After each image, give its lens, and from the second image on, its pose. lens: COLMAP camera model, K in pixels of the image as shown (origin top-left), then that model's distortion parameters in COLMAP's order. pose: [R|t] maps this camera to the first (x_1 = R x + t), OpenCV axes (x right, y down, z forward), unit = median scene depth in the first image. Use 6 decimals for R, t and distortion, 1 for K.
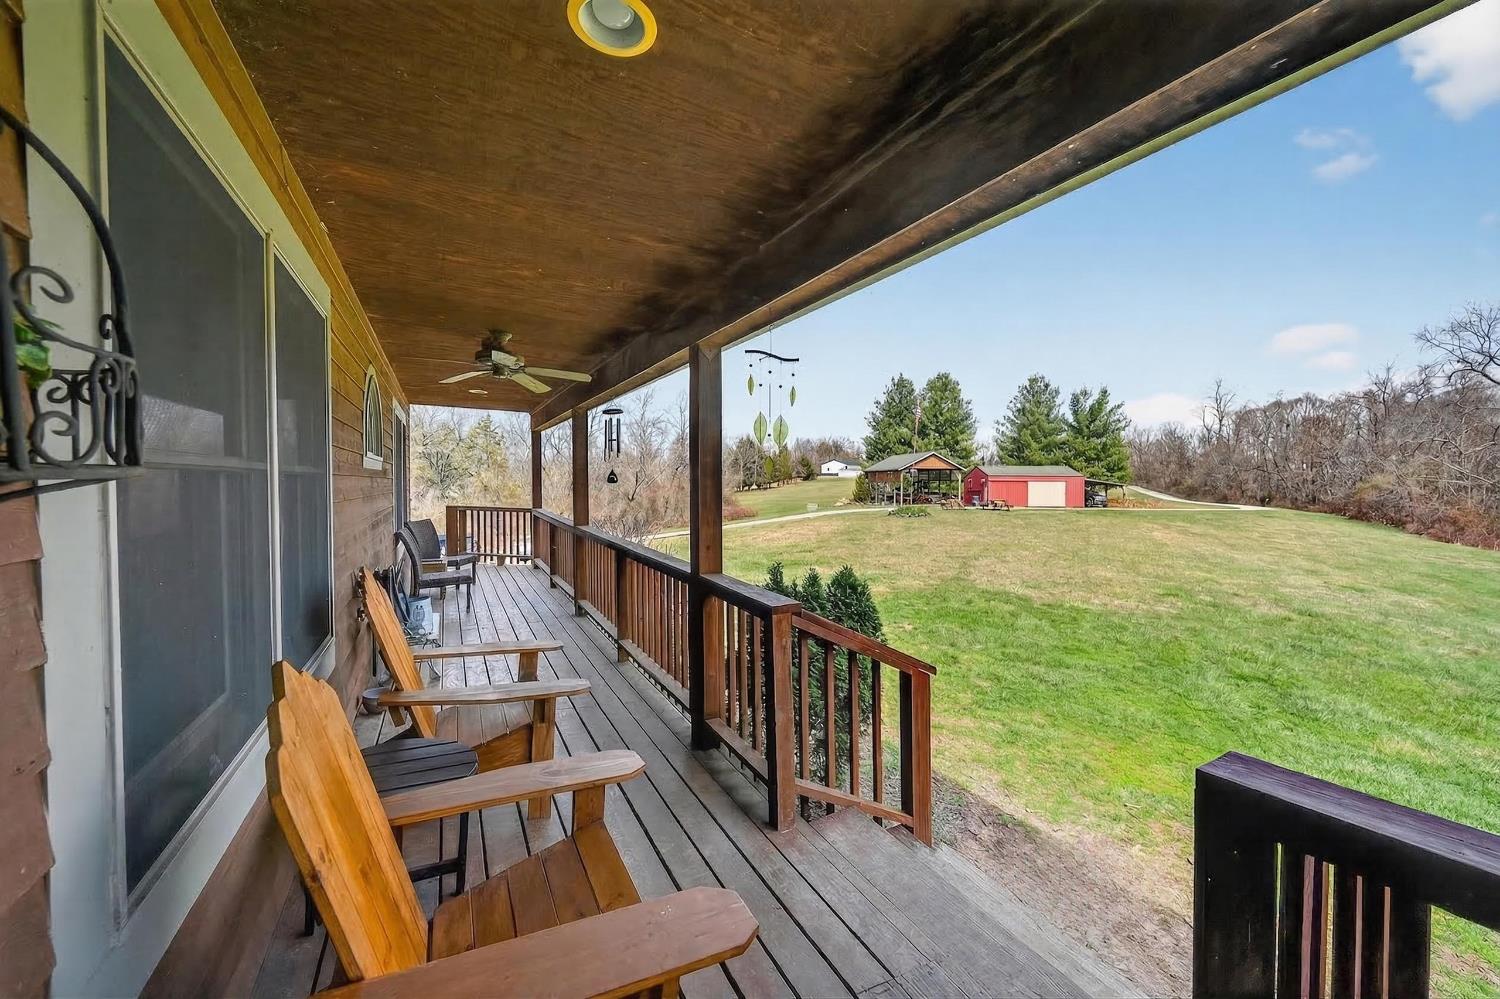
lens RADIAL K [[595.8, 0, 754.7], [0, 595.8, 497.4], [0, 0, 1]] dist [-0.002797, 0.000129]
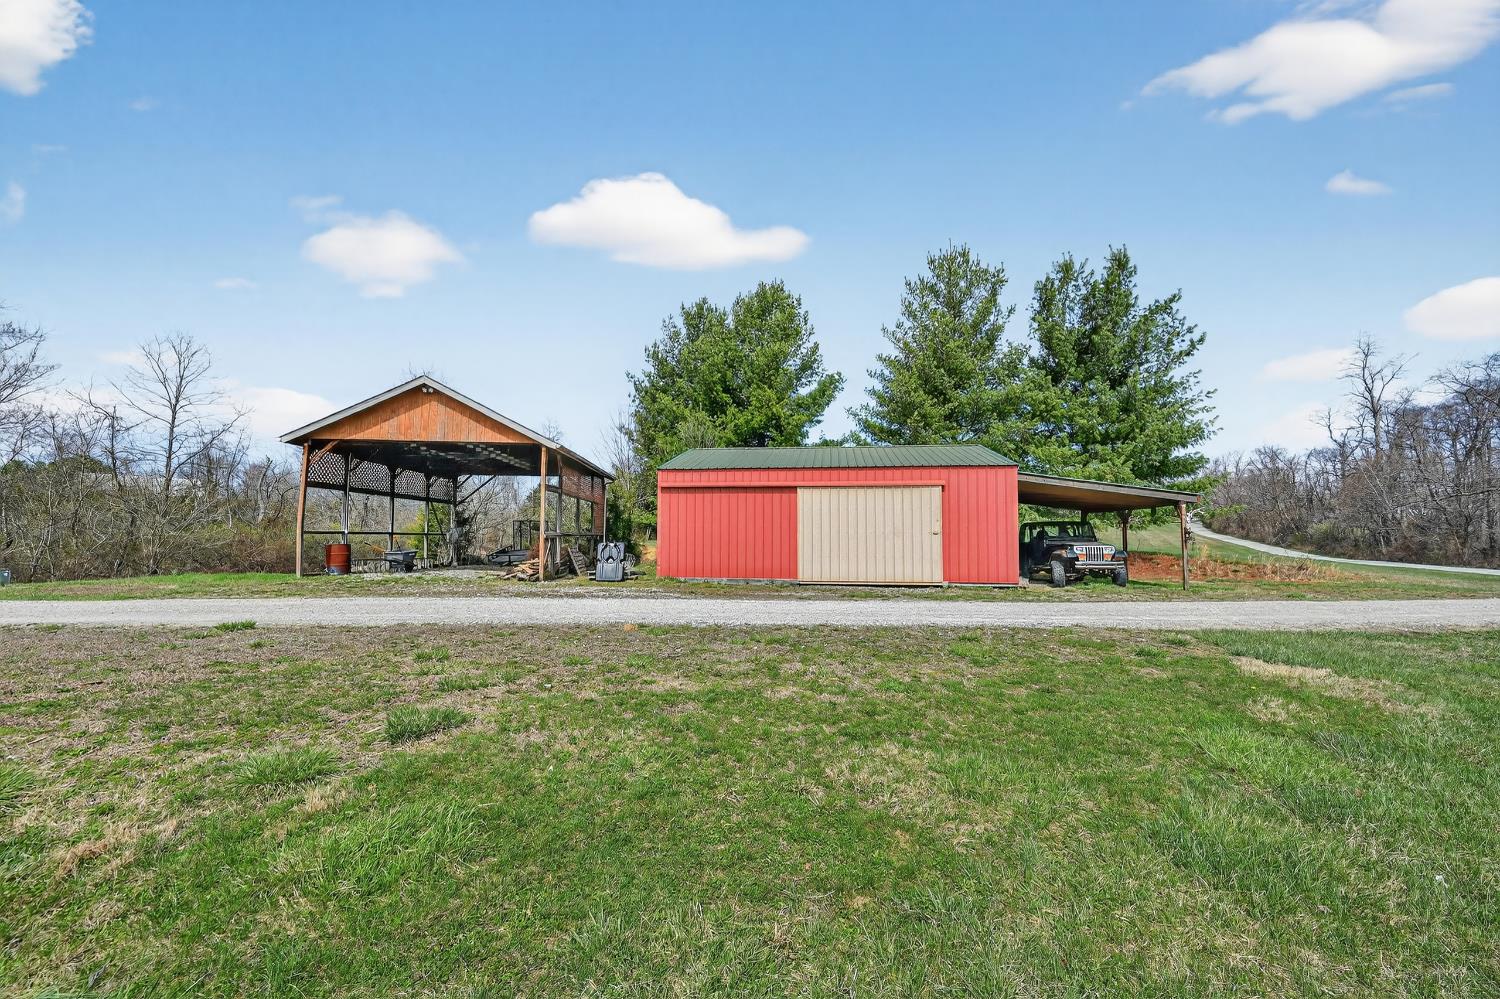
lens RADIAL K [[595.8, 0, 754.7], [0, 595.8, 497.4], [0, 0, 1]] dist [-0.002797, 0.000129]
pose [[0.995584, -0.003332, -0.093815, 0.375571], [-0.004658, 0.996385, -0.084823, -0.000310], [0.093759, 0.084885, 0.991970, 0.593028]]
